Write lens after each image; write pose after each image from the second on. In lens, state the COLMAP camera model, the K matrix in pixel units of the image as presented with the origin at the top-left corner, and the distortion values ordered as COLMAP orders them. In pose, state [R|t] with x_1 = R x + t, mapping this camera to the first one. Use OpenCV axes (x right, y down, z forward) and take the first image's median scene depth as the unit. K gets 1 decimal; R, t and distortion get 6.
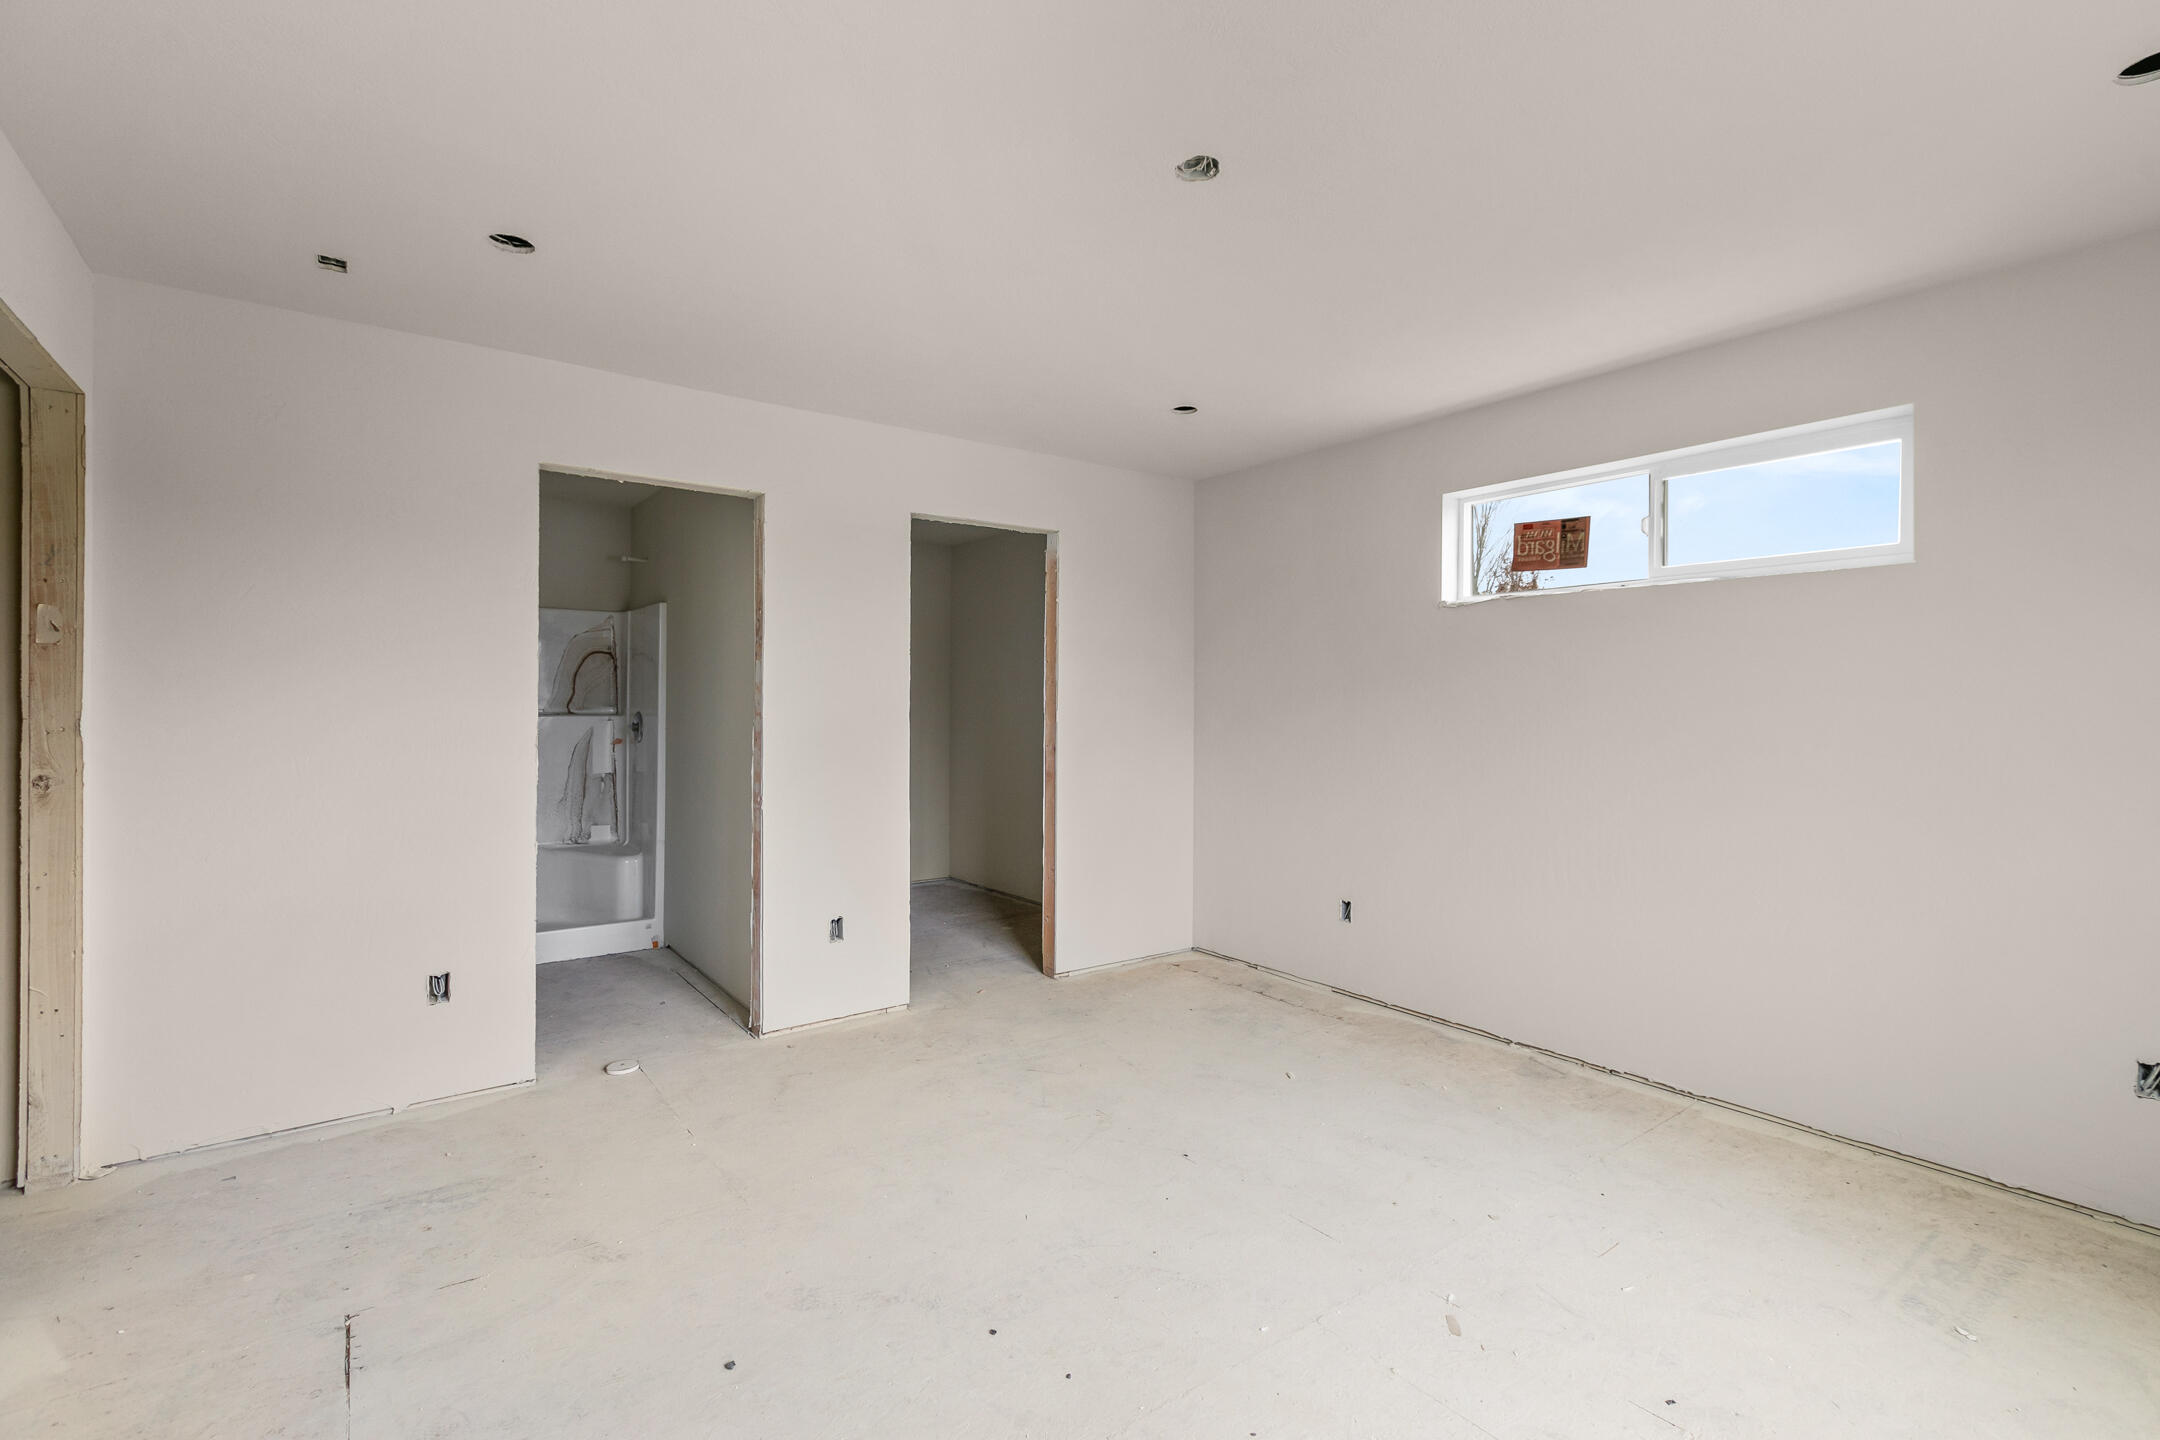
lens RADIAL K [[982.8, 0, 1078.0], [0, 982.8, 710.7], [0, 0, 1]] dist [-0.000750, -0.000537]
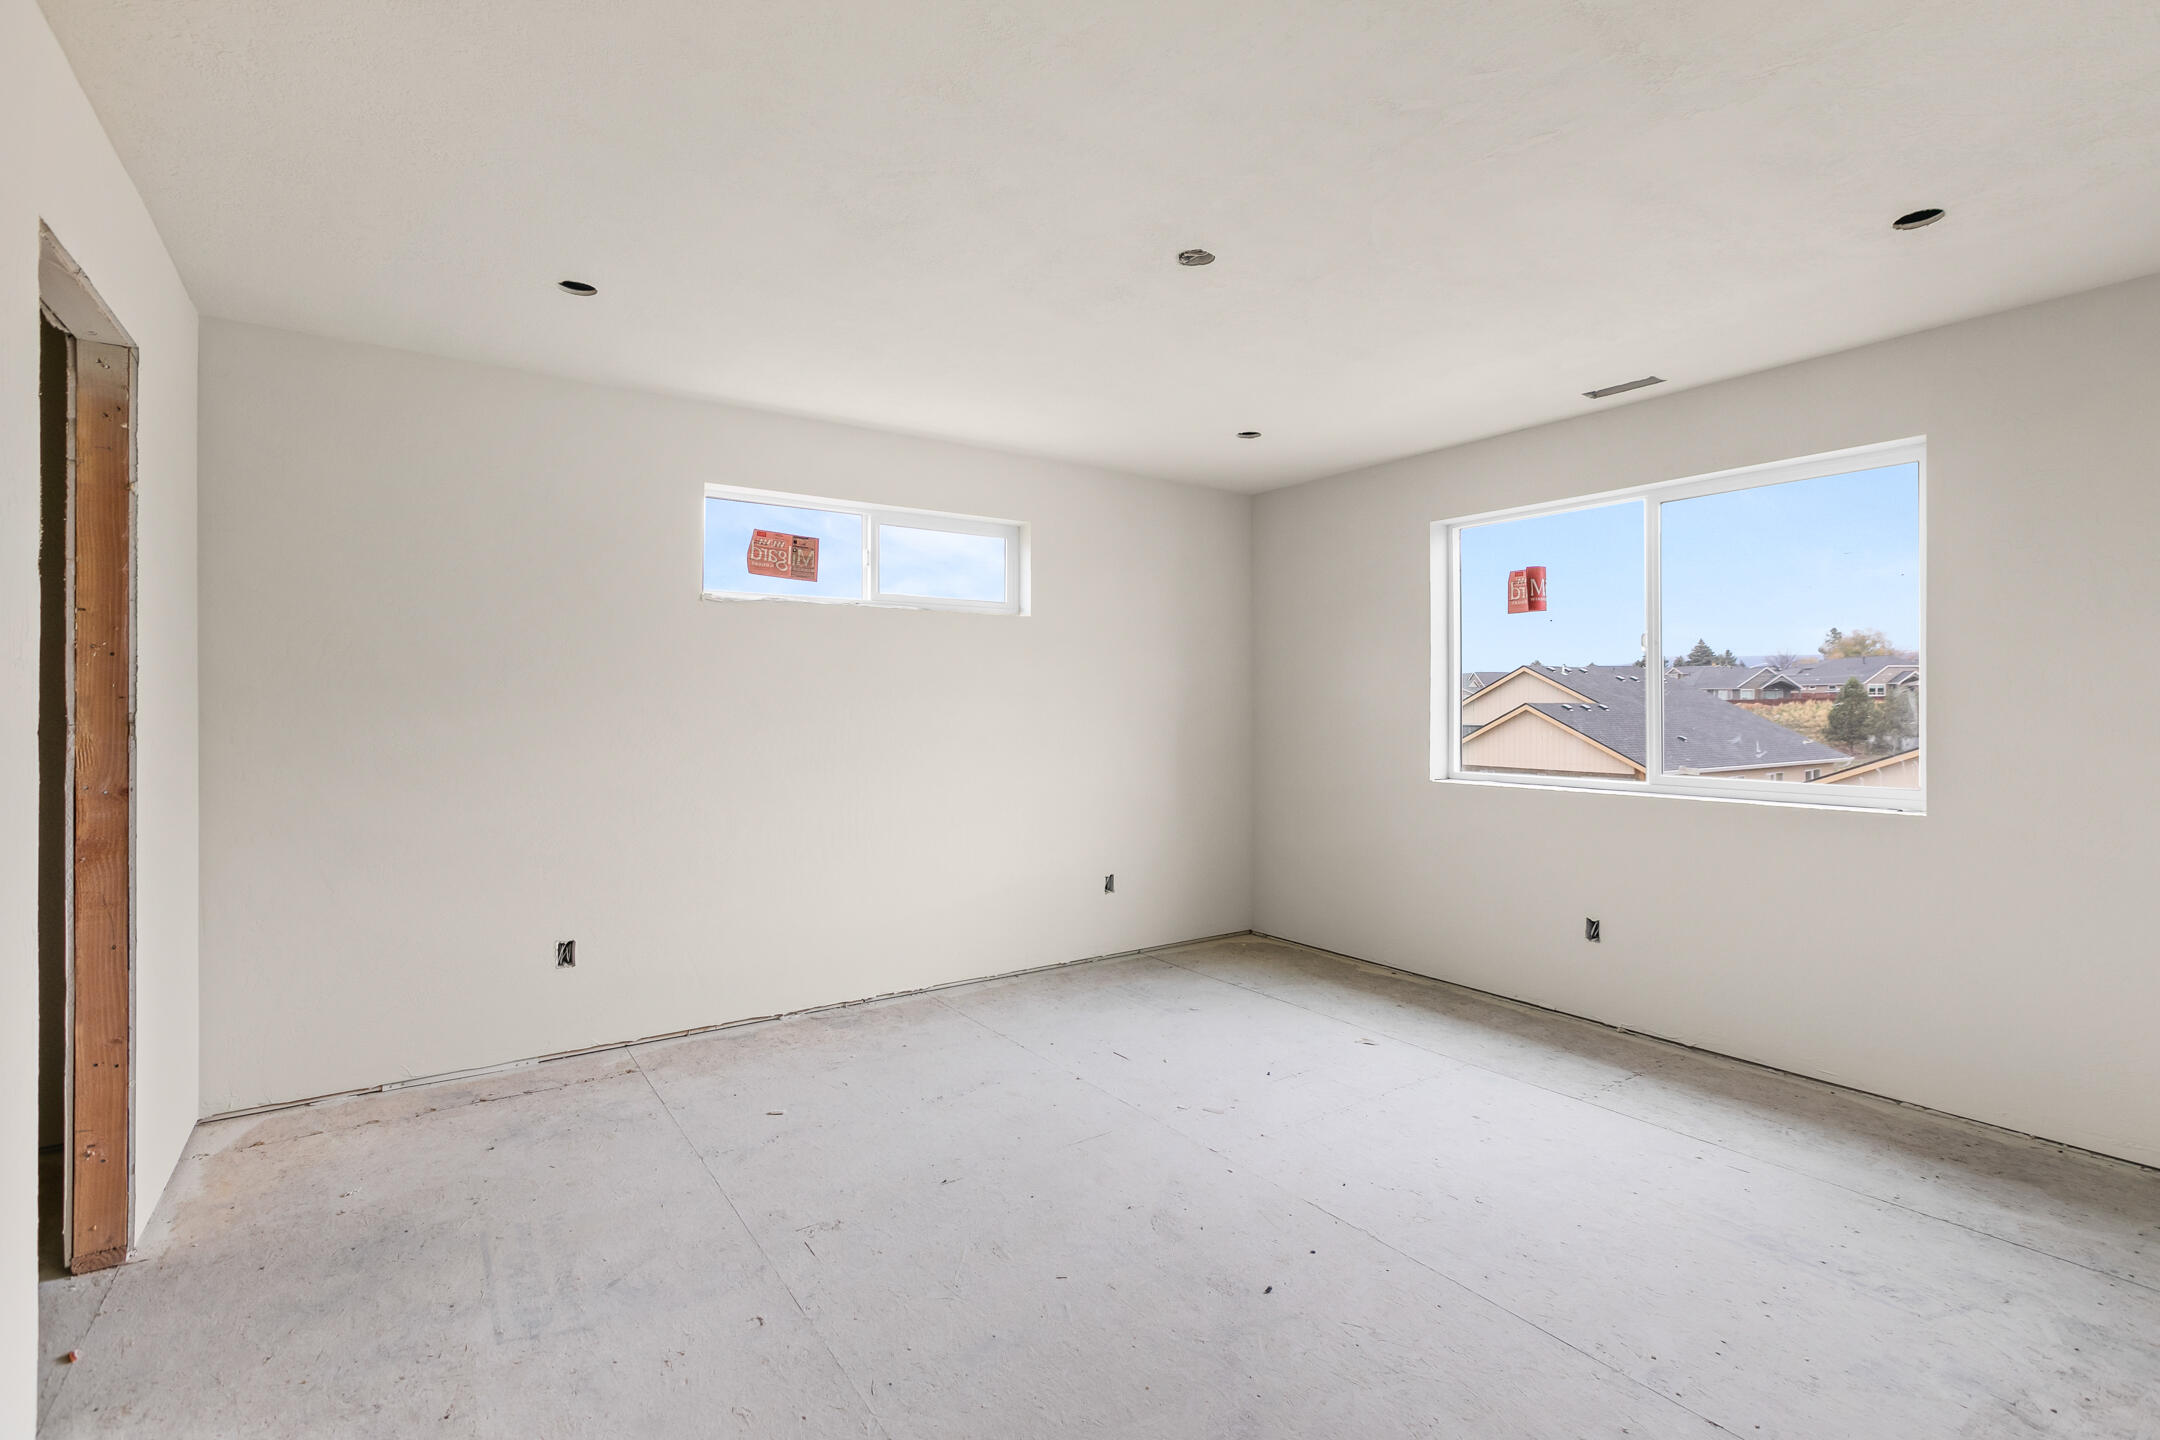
lens RADIAL K [[982.8, 0, 1076.8], [0, 982.8, 708.9], [0, 0, 1]] dist [-0.000750, -0.000537]
pose [[0.033493, -0.009639, 0.999392, -0.617191], [0.008344, 0.999921, 0.009365, -0.004475], [-0.999404, 0.008026, 0.033571, 0.640825]]
